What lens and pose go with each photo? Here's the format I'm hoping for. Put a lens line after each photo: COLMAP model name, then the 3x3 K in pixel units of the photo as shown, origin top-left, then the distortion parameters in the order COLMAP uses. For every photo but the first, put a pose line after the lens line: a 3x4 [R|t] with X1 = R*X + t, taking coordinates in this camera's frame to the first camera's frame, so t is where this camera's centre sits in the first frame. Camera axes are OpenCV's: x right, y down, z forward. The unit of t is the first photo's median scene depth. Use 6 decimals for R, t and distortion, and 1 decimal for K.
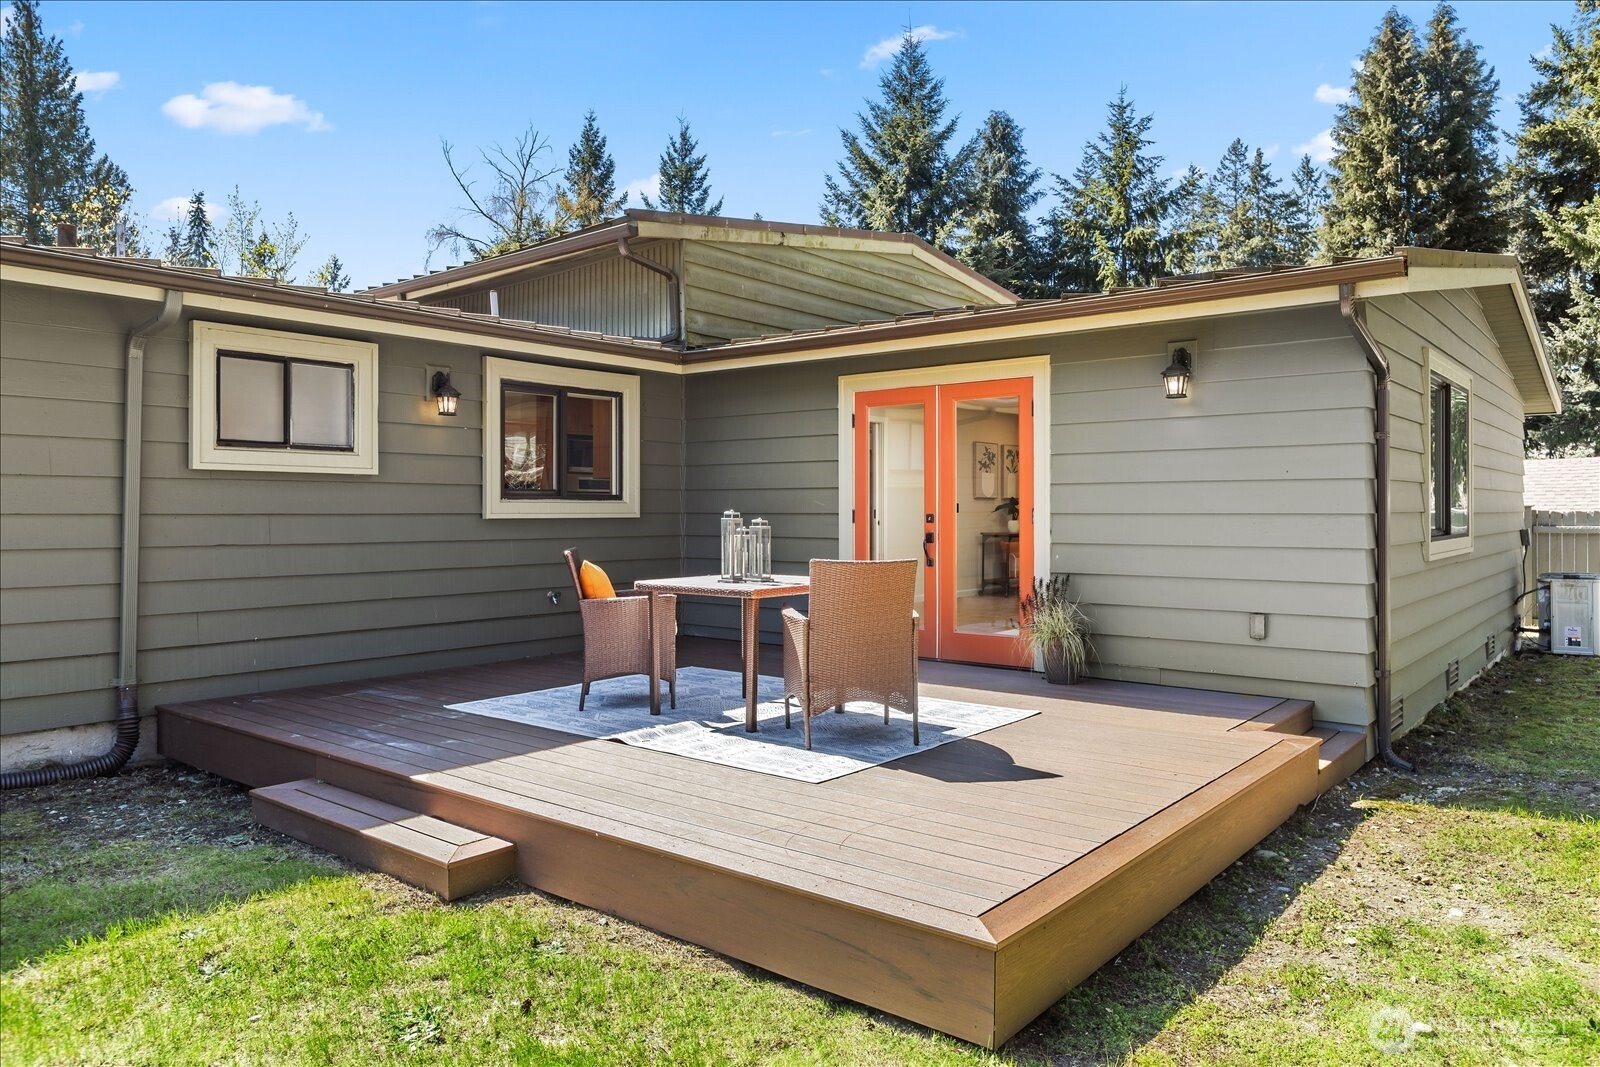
lens RADIAL K [[1081.1, 0, 802.5], [0, 1081.1, 514.3], [0, 0, 1]] dist [0.000010, -0.002505]
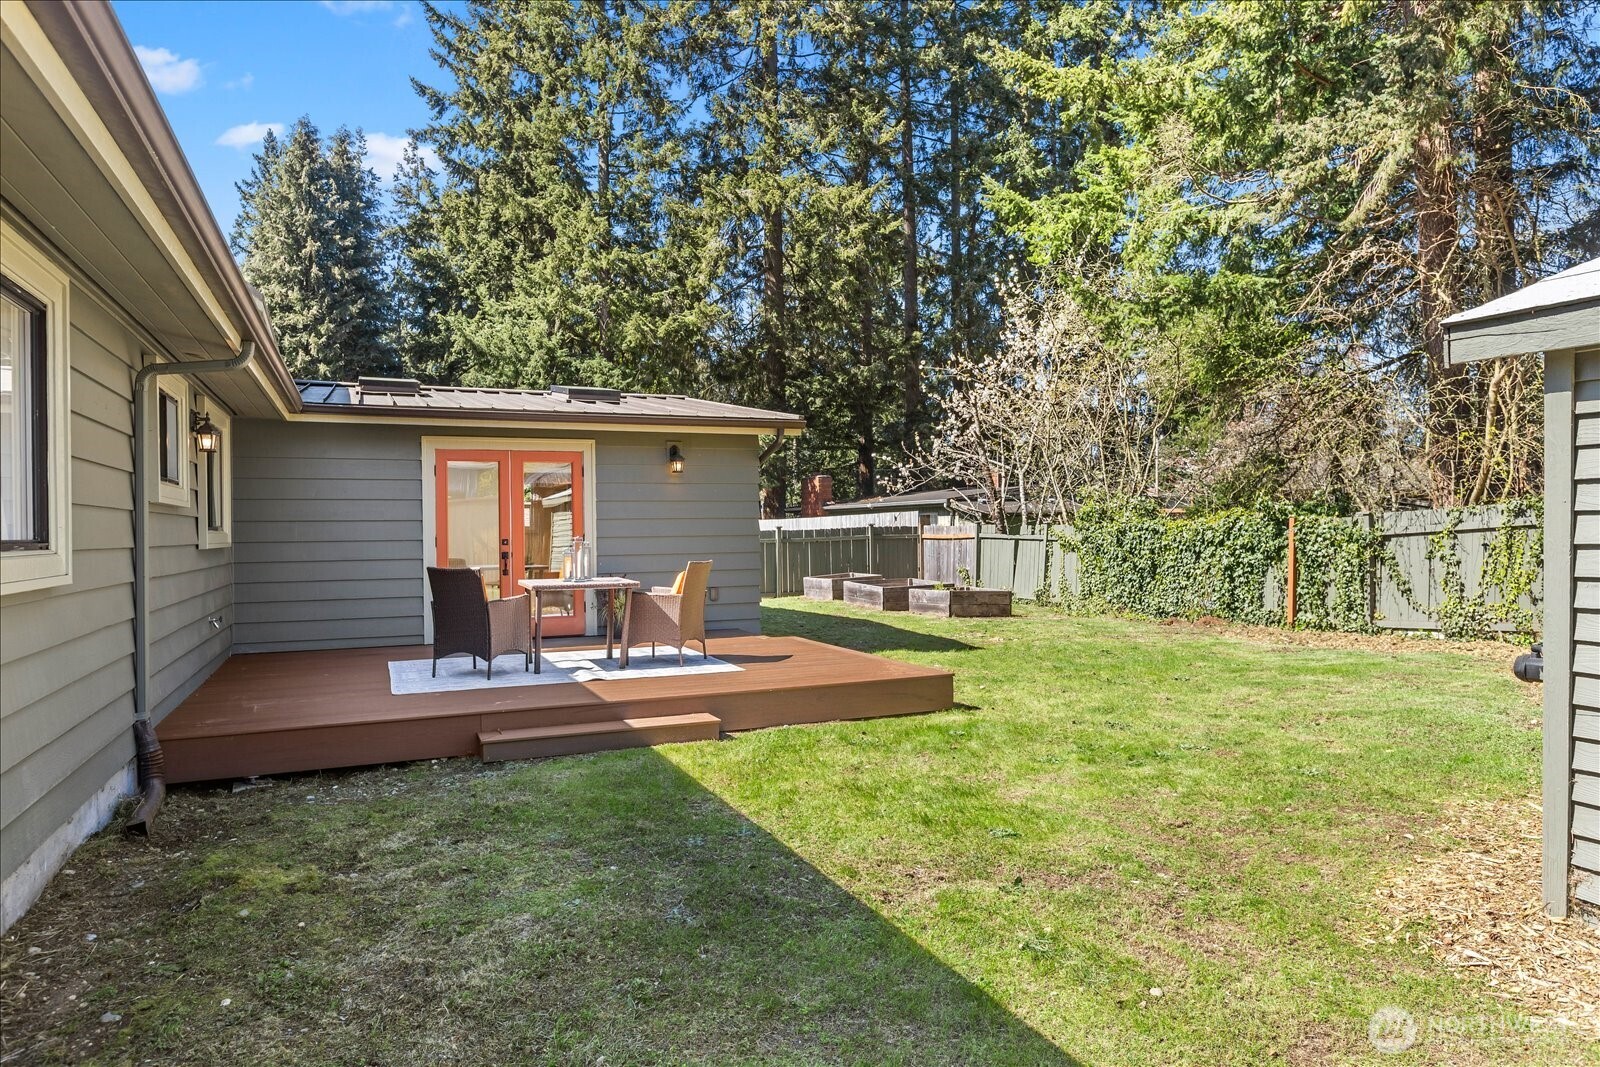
lens RADIAL K [[1049.8, 0, 800.0], [0, 1049.8, 533.5], [0, 0, 1]] dist [0.006665, 0.001298]
pose [[0.439842, -0.009019, 0.898030, -0.270895], [0.016218, 0.999866, 0.002098, -0.001204], [-0.897929, 0.013642, 0.439929, 0.007016]]
